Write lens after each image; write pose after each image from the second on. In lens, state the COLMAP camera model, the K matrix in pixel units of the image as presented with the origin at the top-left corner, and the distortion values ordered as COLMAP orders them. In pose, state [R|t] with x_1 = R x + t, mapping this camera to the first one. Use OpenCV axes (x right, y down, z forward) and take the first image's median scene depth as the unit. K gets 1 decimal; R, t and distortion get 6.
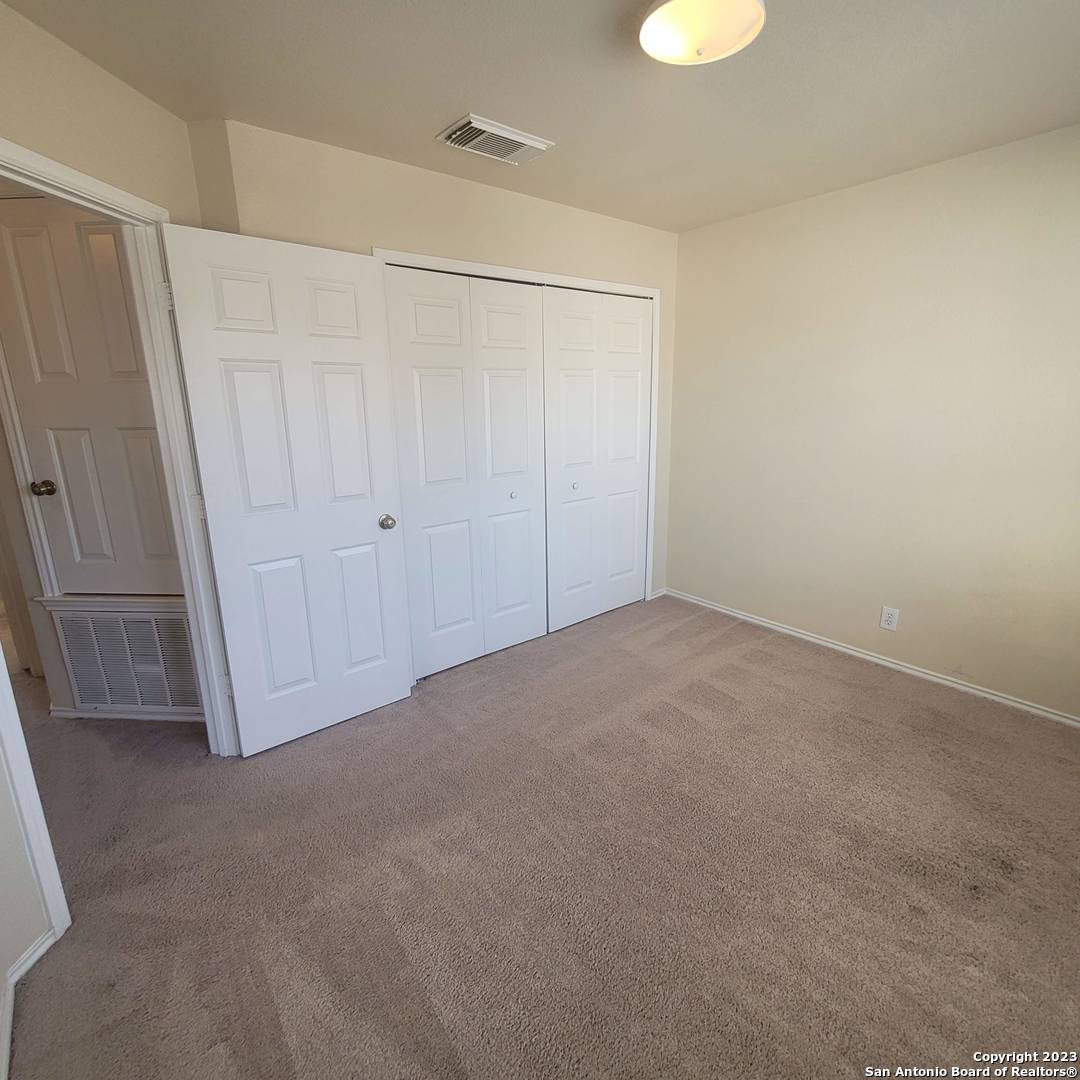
lens RADIAL K [[565.1, 0, 547.3], [0, 565.1, 541.0], [0, 0, 1]] dist [0.001945, -0.001638]
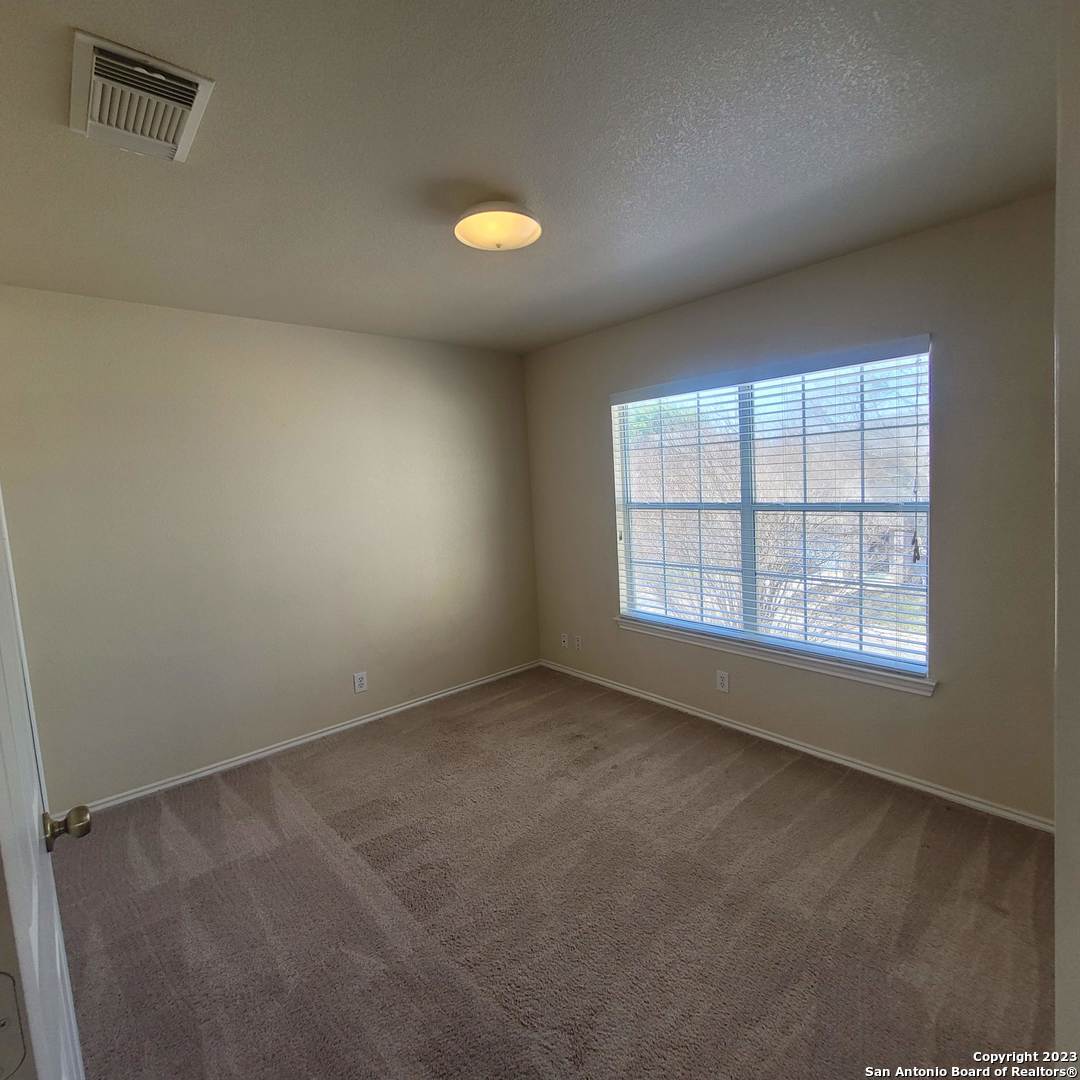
lens RADIAL K [[565.1, 0, 545.7], [0, 565.1, 539.3], [0, 0, 1]] dist [0.001945, -0.001638]
pose [[-0.029691, -0.080679, 0.996298, -0.600763], [0.308788, 0.947243, 0.085909, -0.137628], [-0.950667, 0.310196, -0.003212, 0.573013]]
